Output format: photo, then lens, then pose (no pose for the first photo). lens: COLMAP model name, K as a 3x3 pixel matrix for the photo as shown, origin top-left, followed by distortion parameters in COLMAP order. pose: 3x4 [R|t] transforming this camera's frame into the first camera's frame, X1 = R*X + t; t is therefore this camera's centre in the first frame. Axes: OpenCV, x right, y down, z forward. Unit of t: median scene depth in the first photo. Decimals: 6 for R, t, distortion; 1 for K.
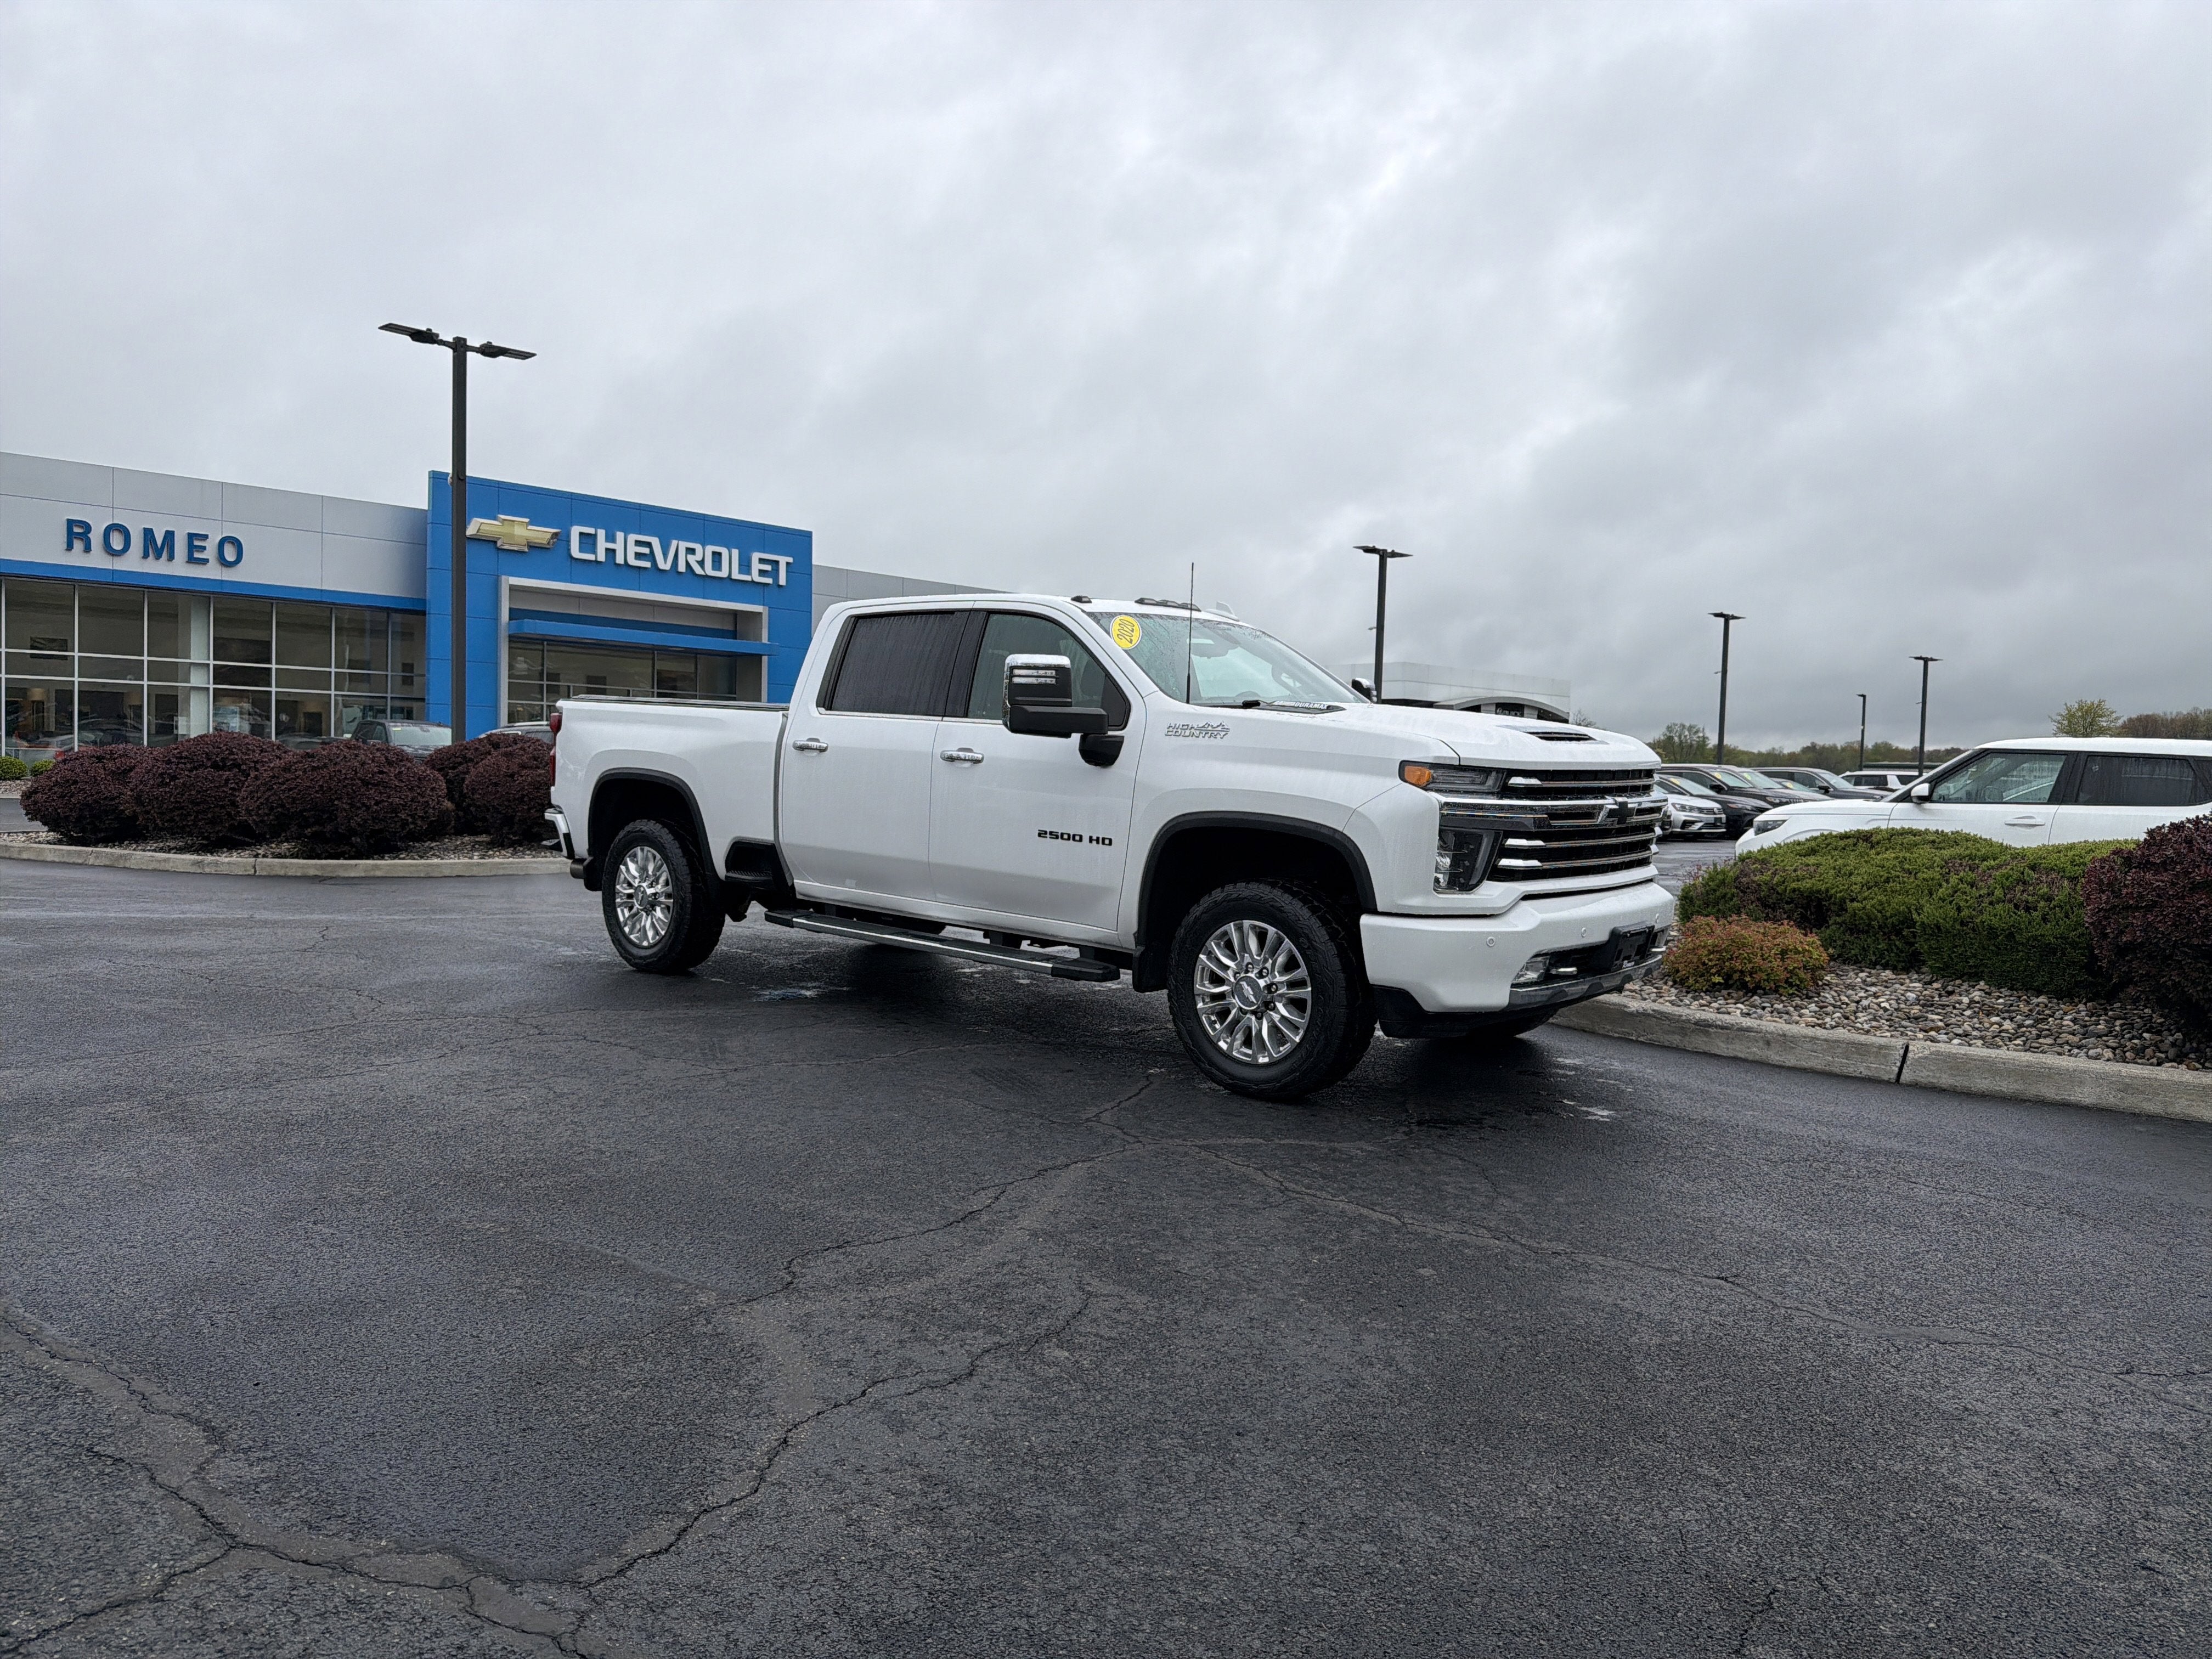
lens RADIAL K [[1563.5, 0, 1151.5], [0, 1563.5, 897.7], [0, 0, 1]] dist [0.168908, -0.253232]
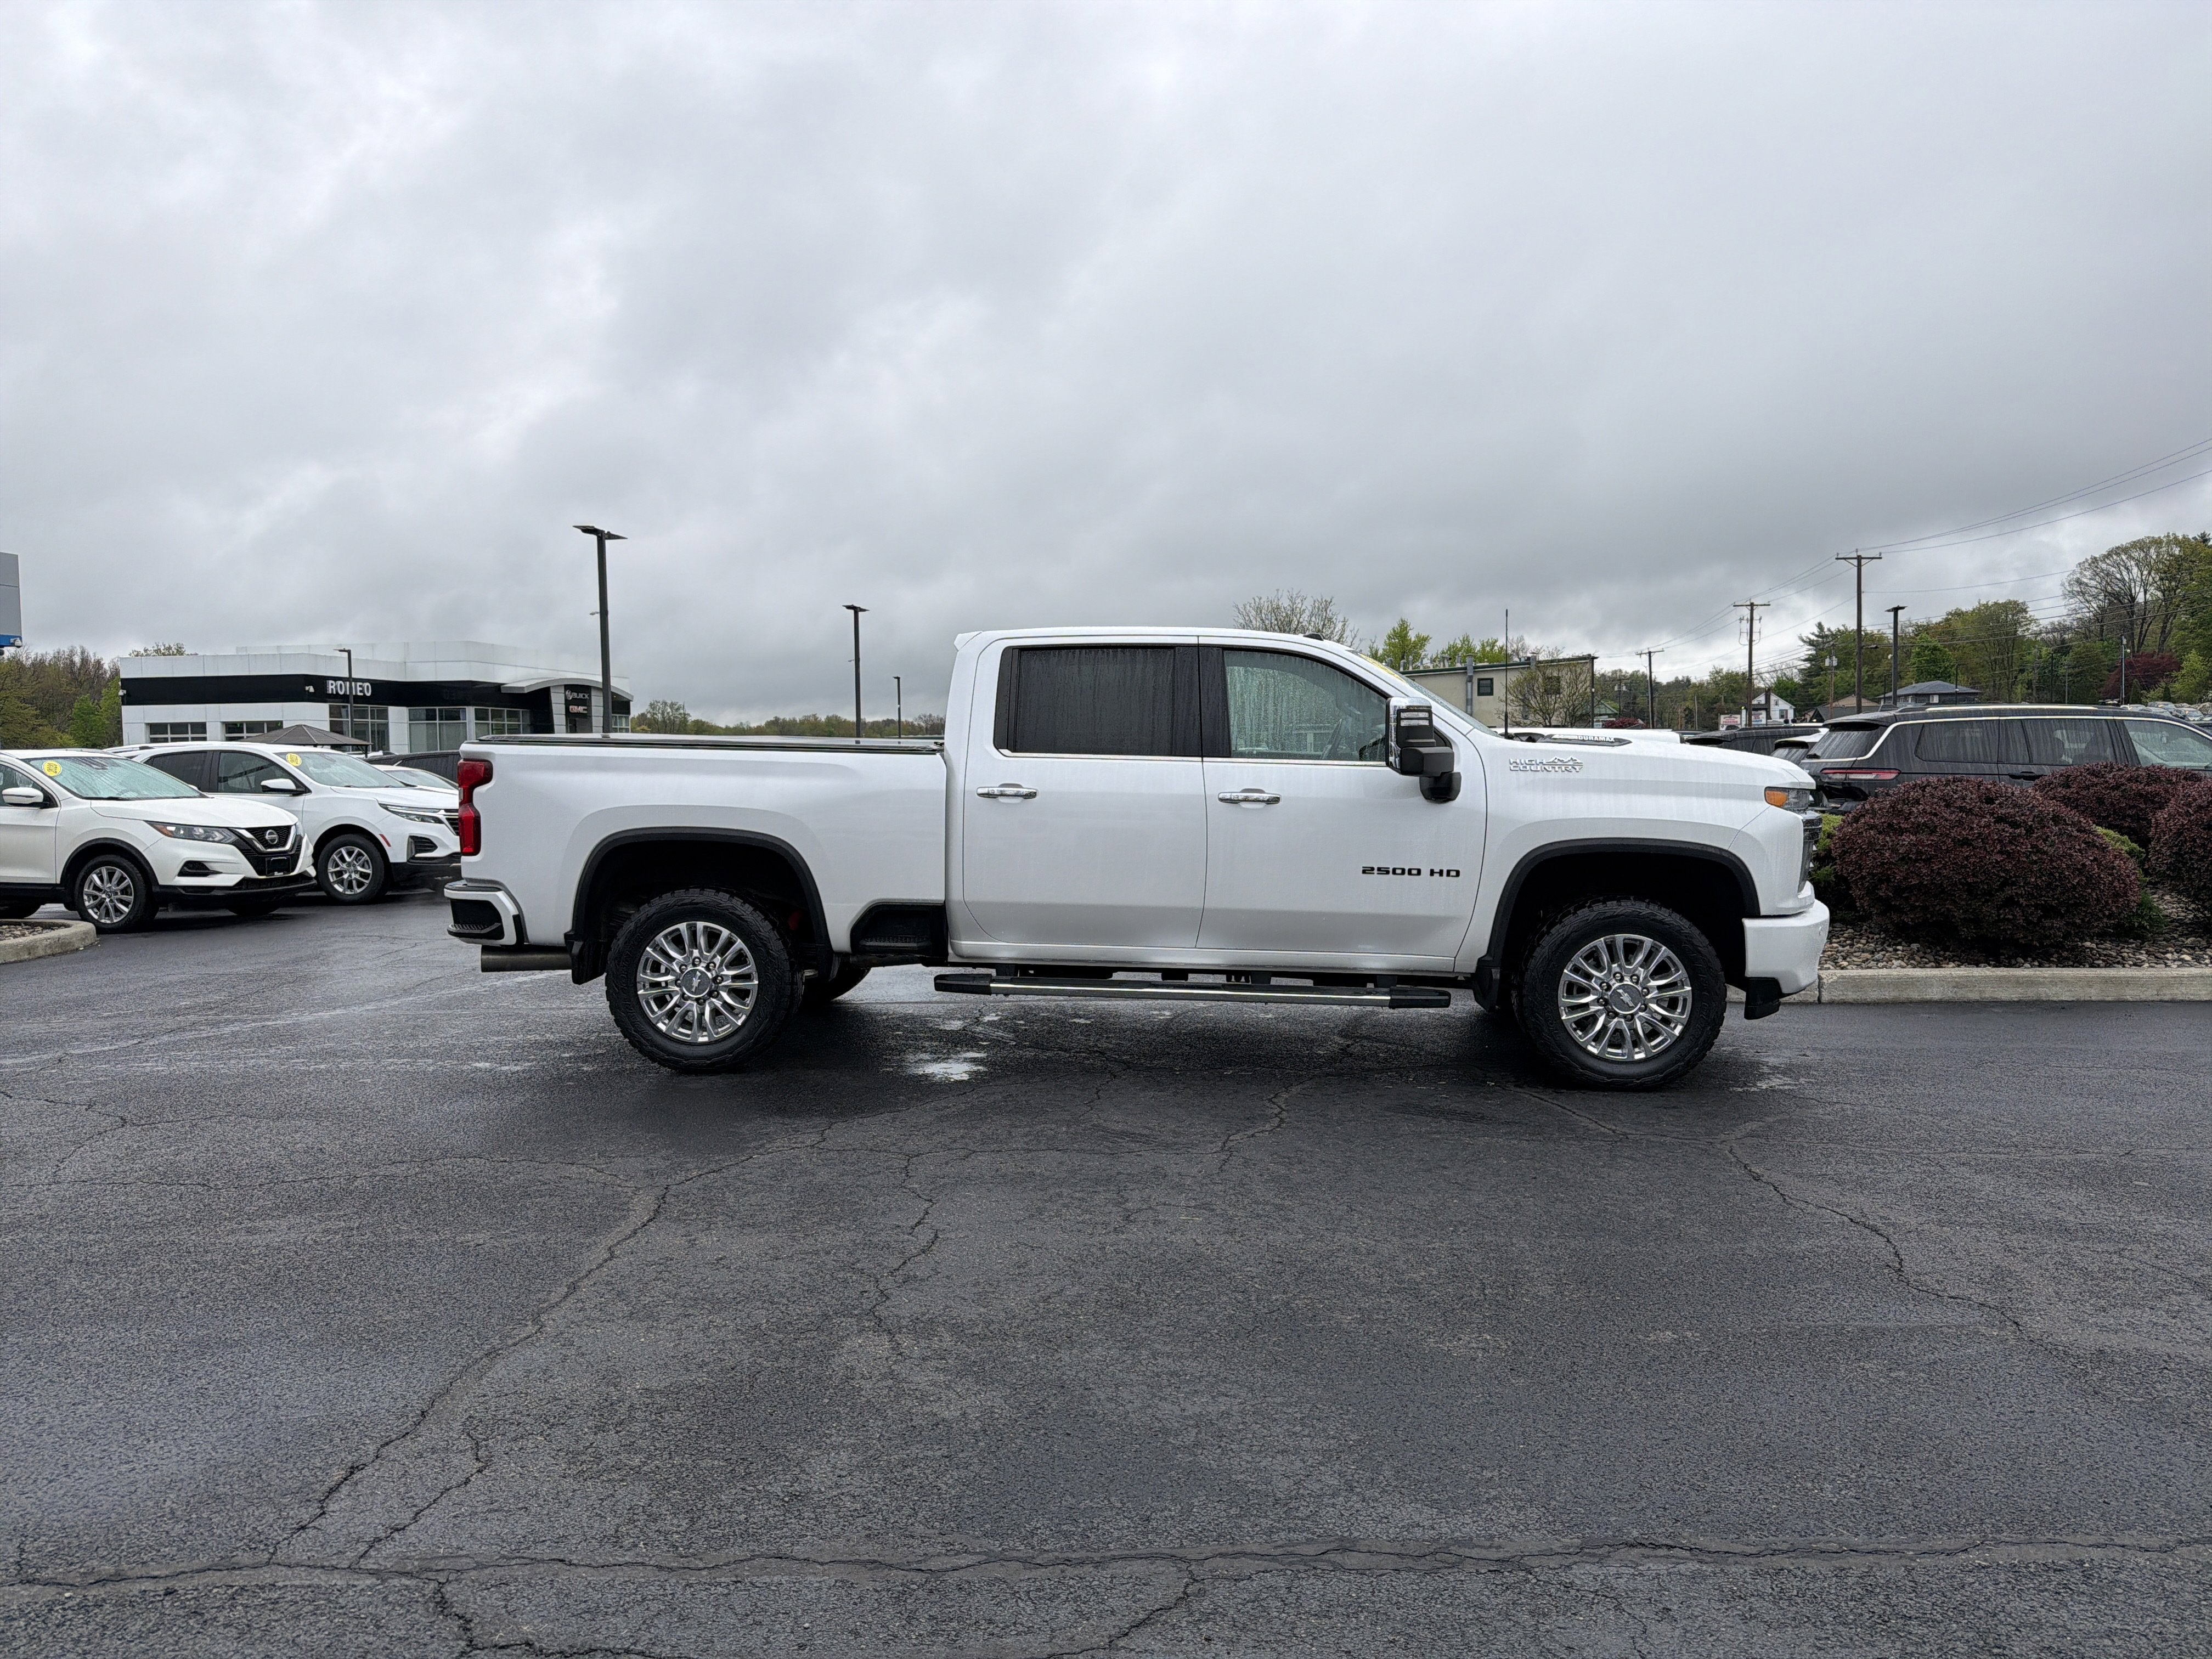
lens RADIAL K [[1561.9, 0, 1098.8], [0, 1561.9, 849.2], [0, 0, 1]] dist [-0.008733, -0.008376]
pose [[0.808477, -0.072934, 0.583992, -0.805437], [0.080317, 0.996681, 0.013283, -0.082583], [-0.583022, 0.036165, 0.811651, 0.283112]]
